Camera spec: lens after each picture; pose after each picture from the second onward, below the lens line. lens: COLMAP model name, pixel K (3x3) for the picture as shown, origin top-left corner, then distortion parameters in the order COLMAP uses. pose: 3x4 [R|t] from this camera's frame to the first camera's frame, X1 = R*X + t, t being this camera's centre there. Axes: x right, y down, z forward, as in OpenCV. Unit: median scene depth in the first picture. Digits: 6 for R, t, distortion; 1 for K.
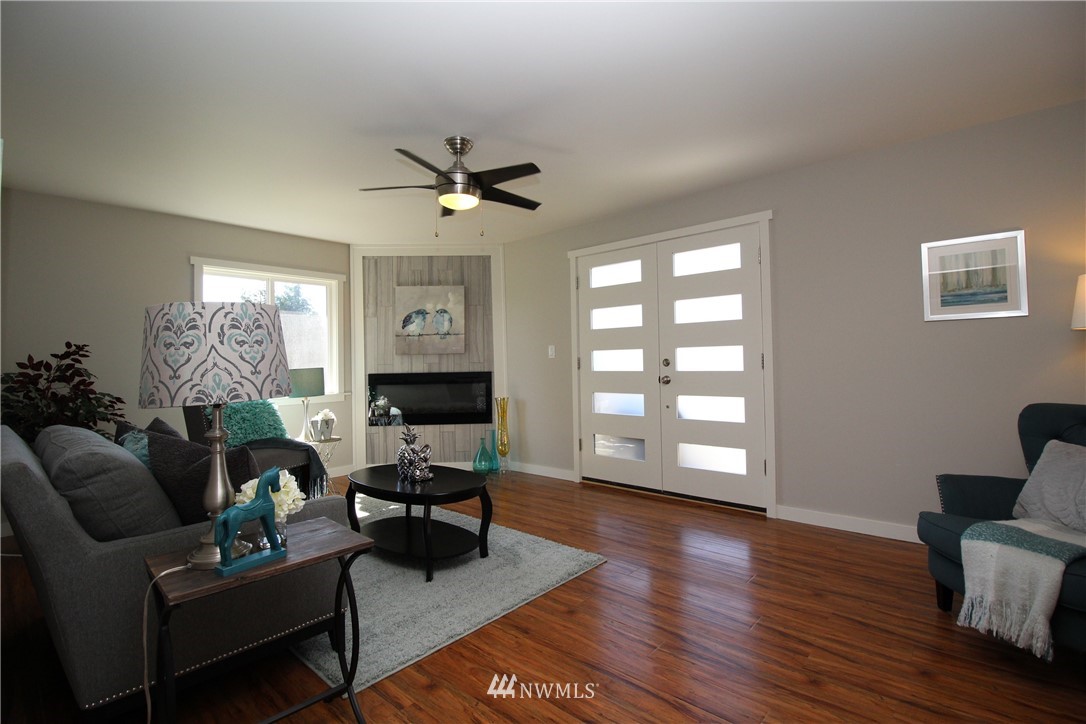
lens RADIAL K [[506.1, 0, 551.5], [0, 506.1, 345.8], [0, 0, 1]] dist [-0.003910, -0.009785]
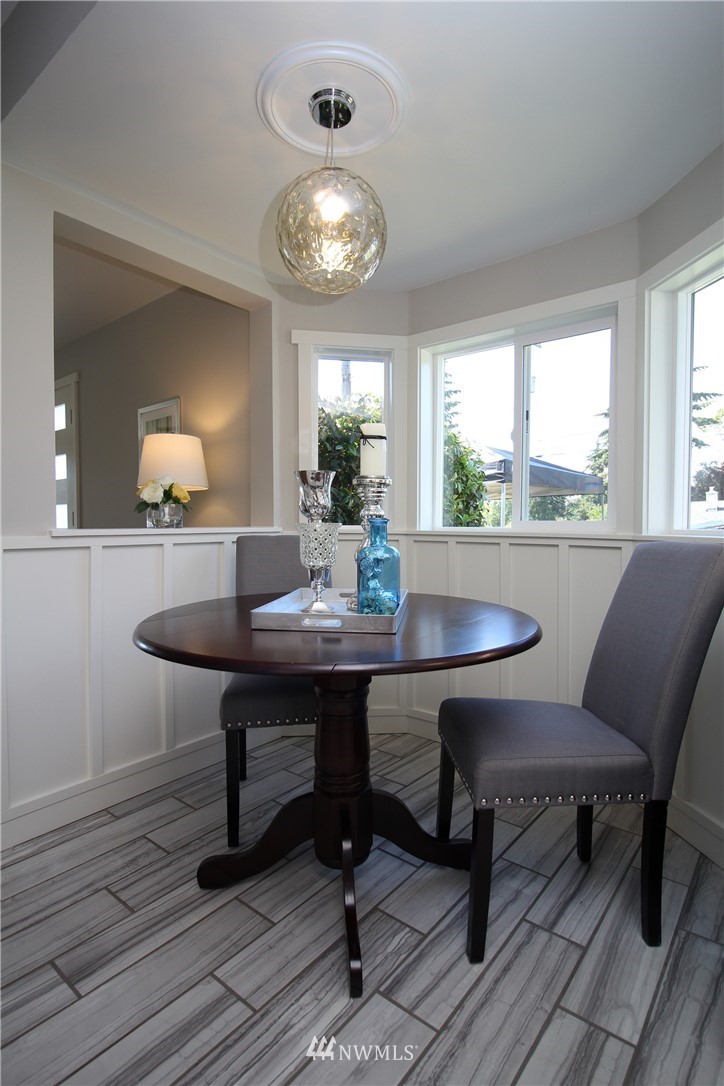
lens RADIAL K [[545.1, 0, 375.8], [0, 545.1, 543.8], [0, 0, 1]] dist [-0.012131, -0.003881]
pose [[0.998066, 0.014235, 0.060511, 0.820732], [-0.017913, 0.997997, 0.060679, 0.001579], [-0.059526, -0.061645, 0.996321, -0.132526]]
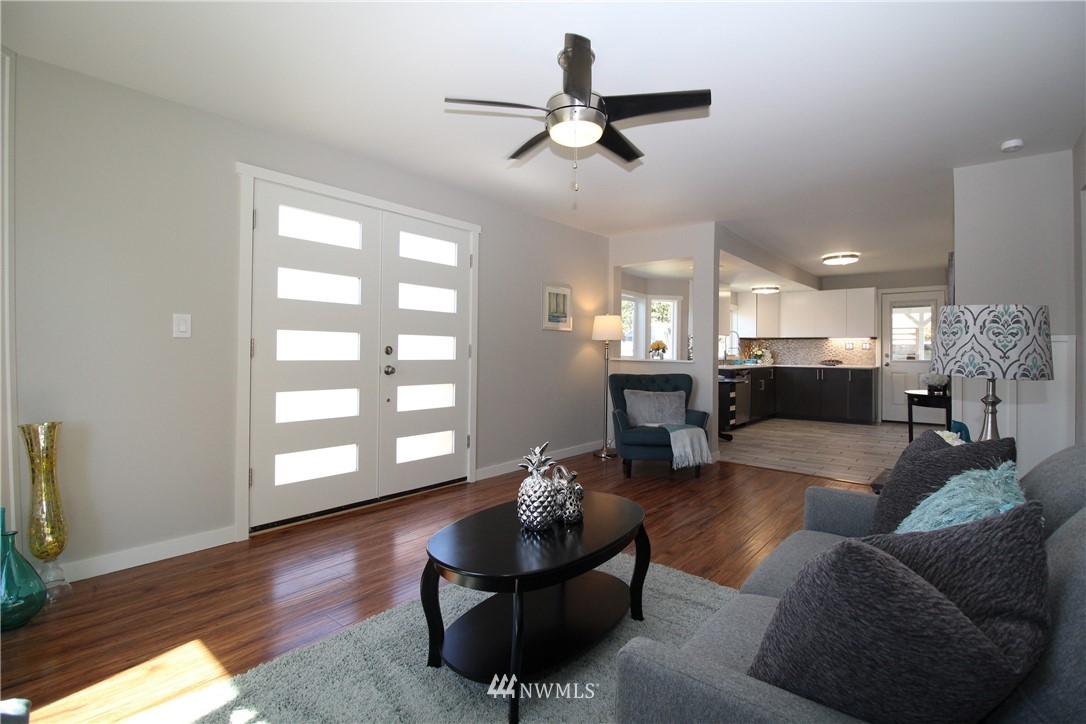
lens RADIAL K [[506.1, 0, 542.2], [0, 506.1, 353.2], [0, 0, 1]] dist [-0.003910, -0.009785]
pose [[-0.024672, 0.014881, 0.999585, -0.637080], [-0.042336, 0.998977, -0.015917, 0.039003], [-0.998799, -0.042711, -0.024017, 0.725456]]
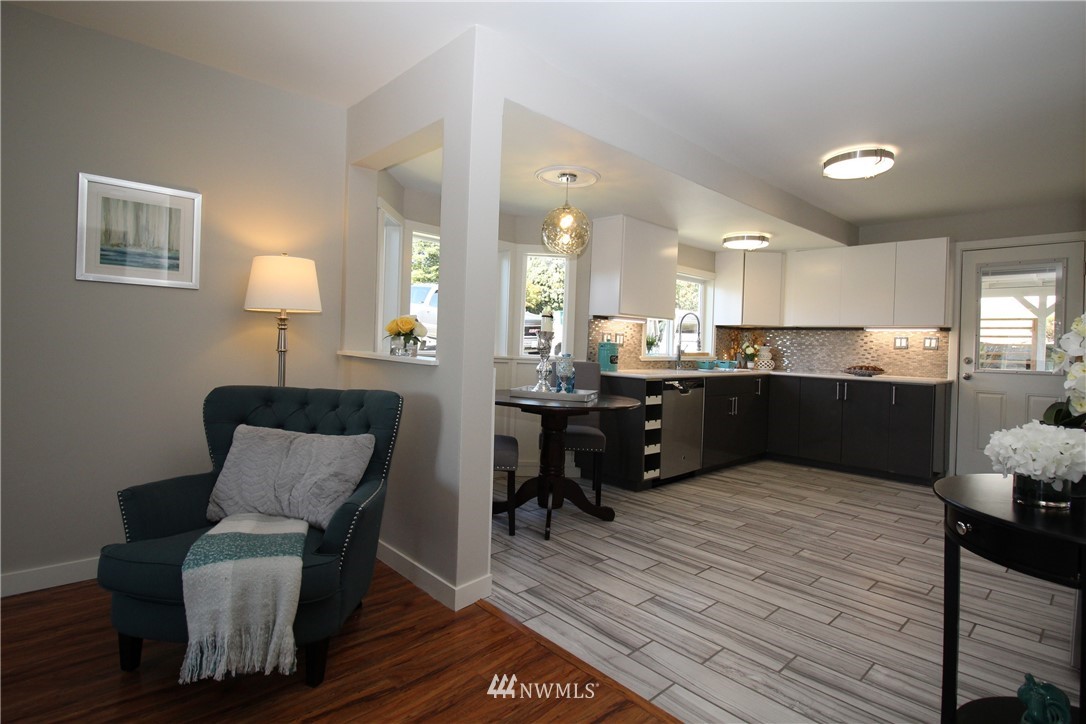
lens RADIAL K [[545.1, 0, 540.0], [0, 545.1, 350.3], [0, 0, 1]] dist [-0.012131, -0.003881]
pose [[0.088536, 0.011230, 0.996010, 0.018214], [-0.068707, 0.997624, -0.005141, 0.007723], [-0.993701, -0.067978, 0.089097, 0.178360]]
